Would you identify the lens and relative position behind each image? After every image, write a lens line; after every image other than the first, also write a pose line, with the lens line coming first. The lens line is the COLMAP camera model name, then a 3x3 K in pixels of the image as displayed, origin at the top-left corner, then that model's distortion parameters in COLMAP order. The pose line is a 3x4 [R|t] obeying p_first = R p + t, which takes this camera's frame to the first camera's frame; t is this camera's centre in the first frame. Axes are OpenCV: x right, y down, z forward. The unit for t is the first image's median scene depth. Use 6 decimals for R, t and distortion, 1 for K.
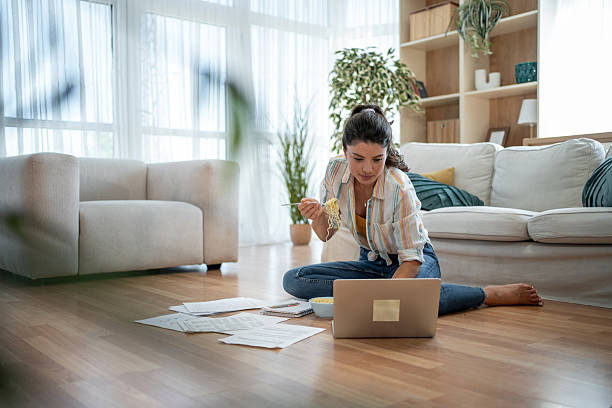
lens RADIAL K [[629.3, 0, 302.5], [0, 629.3, 202.3], [0, 0, 1]] dist [-0.012458, 0.126031]
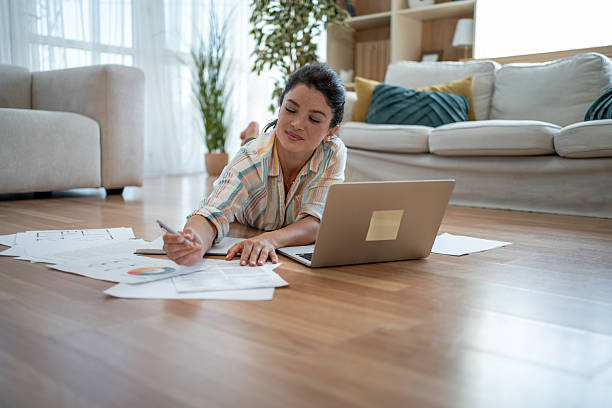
lens RADIAL K [[629.3, 0, 302.5], [0, 629.3, 202.3], [0, 0, 1]] dist [-0.012458, 0.126031]
pose [[0.991013, 0.004956, 0.133672, -0.001236], [-0.016404, 0.996273, 0.084682, 0.029796], [-0.132754, -0.086114, 0.987401, 0.087110]]
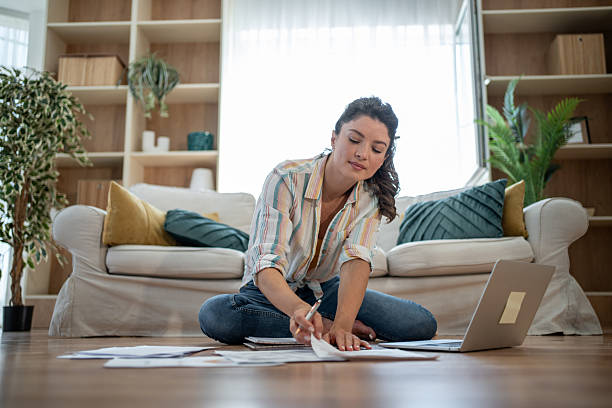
lens RADIAL K [[622.3, 0, 304.9], [0, 622.3, 194.6], [0, 0, 1]] dist [0.004881, 0.037077]
pose [[0.665809, 0.146195, 0.731660, -0.225581], [0.008176, 0.979127, -0.203082, 0.069228], [-0.746078, 0.141196, 0.650716, 0.245436]]
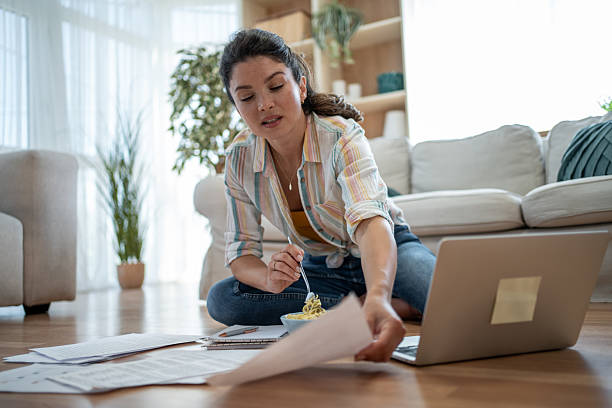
lens RADIAL K [[613.1, 0, 304.8], [0, 613.1, 196.5], [0, 0, 1]] dist [-0.019495, 0.127726]
pose [[0.936656, -0.001843, 0.350247, -0.076867], [0.041965, 0.993373, -0.106998, 0.048692], [-0.347728, 0.114919, 0.930526, 0.210217]]
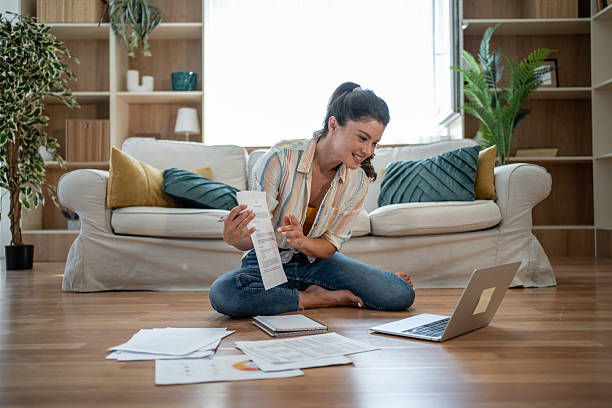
lens RADIAL K [[613.1, 0, 304.8], [0, 613.1, 196.5], [0, 0, 1]] dist [-0.019495, 0.127726]
pose [[0.630025, 0.023247, 0.776227, -0.266259], [0.014437, 0.999029, -0.041637, 0.019842], [-0.776440, 0.037438, 0.629078, 0.231979]]
